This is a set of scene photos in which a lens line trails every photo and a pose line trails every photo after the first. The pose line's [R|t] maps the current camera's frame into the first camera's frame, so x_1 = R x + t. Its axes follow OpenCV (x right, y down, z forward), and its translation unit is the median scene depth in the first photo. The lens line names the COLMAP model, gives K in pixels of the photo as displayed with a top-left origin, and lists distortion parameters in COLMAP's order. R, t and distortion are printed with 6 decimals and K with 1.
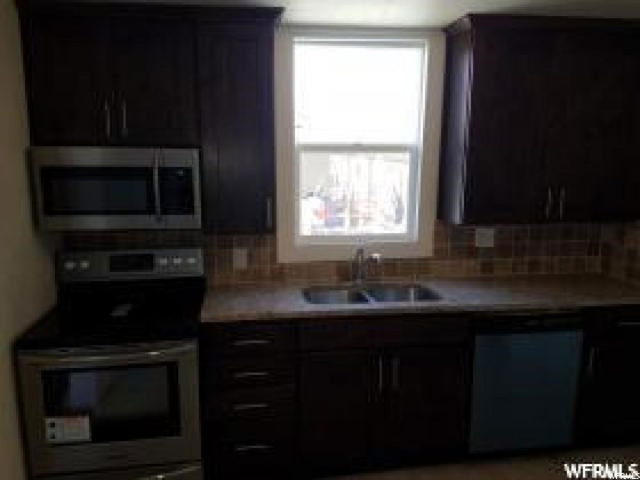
lens RADIAL K [[486.6, 0, 301.1], [0, 486.6, 249.0], [0, 0, 1]] dist [0.164049, -0.250778]
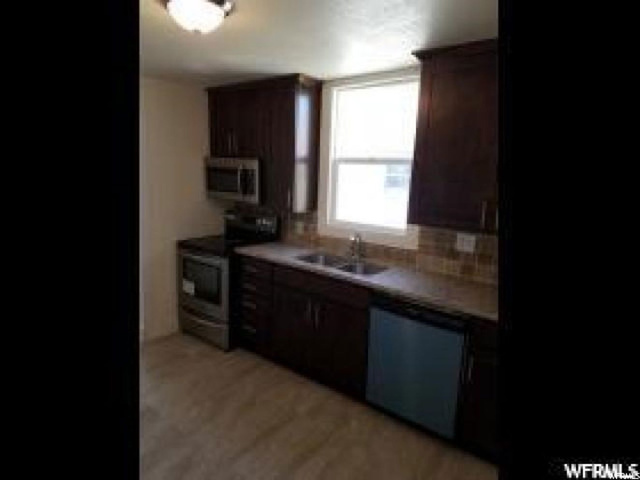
lens RADIAL K [[389.4, 0, 304.3], [0, 389.4, 233.6], [0, 0, 1]] dist [0.130531, -0.000663]
pose [[0.664568, 0.151602, -0.731687, 0.825360], [-0.165905, 0.984698, 0.053338, -0.033176], [0.728577, 0.085944, 0.679550, 0.138219]]
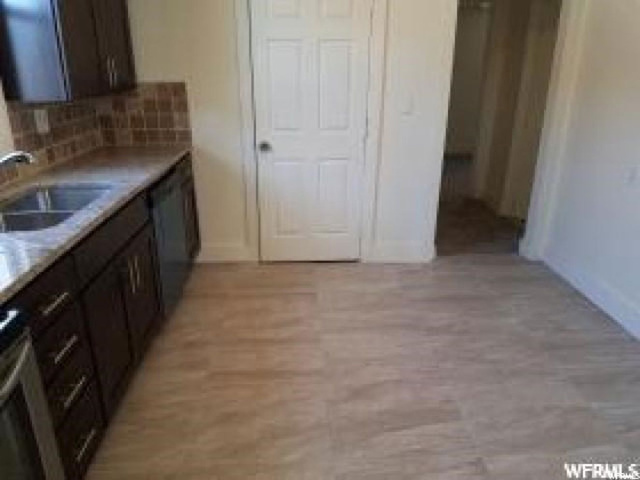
lens RADIAL K [[504.9, 0, 319.2], [0, 504.9, 276.2], [0, 0, 1]] dist [0.003654, -0.000101]
pose [[0.100025, -0.387152, 0.916574, -0.517814], [0.176210, 0.913526, 0.366634, -0.014272], [-0.979257, 0.124837, 0.159595, 0.444896]]
